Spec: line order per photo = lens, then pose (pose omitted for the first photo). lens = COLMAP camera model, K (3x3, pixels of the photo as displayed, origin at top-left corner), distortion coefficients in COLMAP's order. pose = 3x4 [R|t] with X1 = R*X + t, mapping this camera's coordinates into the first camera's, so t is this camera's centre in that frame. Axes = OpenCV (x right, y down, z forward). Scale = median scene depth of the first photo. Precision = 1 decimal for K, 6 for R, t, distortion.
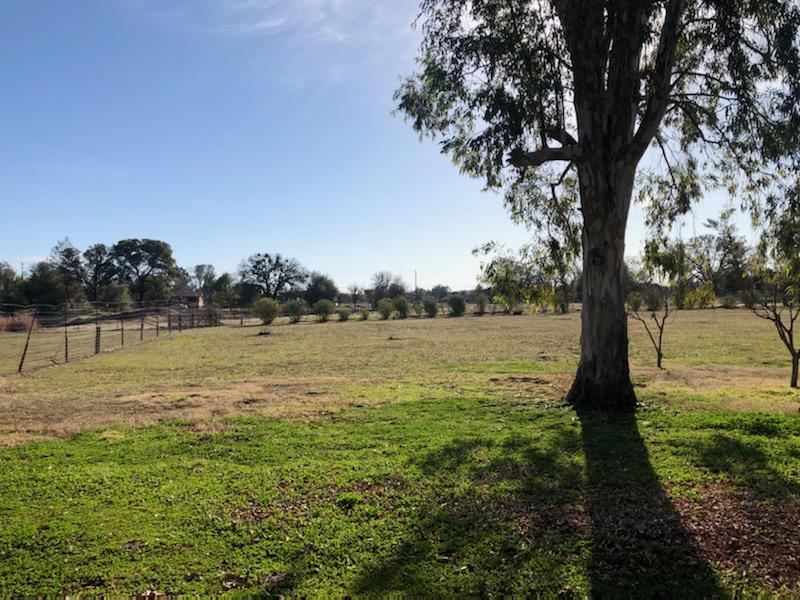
lens RADIAL K [[655.3, 0, 396.6], [0, 655.3, 290.2], [0, 0, 1]] dist [0.022046, 0.000661]
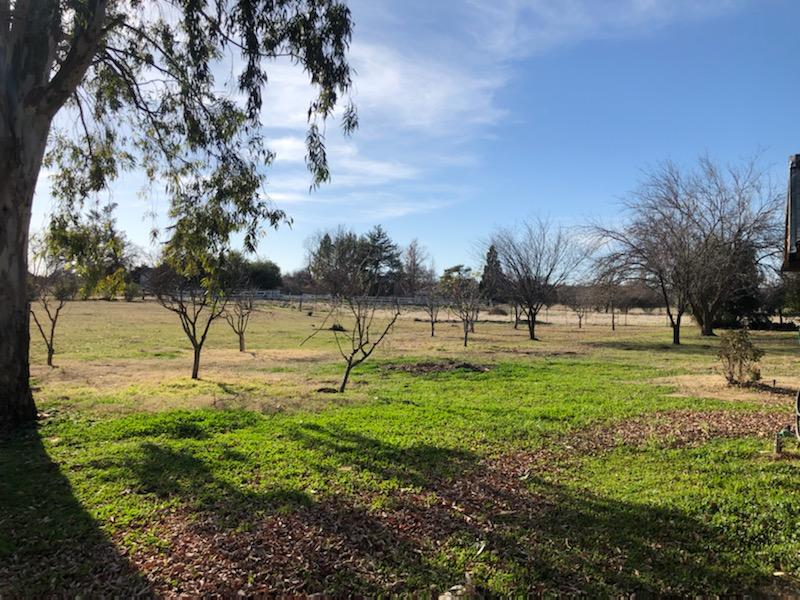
lens RADIAL K [[655.3, 0, 396.6], [0, 655.3, 290.2], [0, 0, 1]] dist [0.022046, 0.000661]
pose [[0.631406, 0.039497, 0.774446, 0.012163], [-0.048780, 0.998747, -0.011166, 0.007707], [-0.773917, -0.030727, 0.632542, 0.134686]]
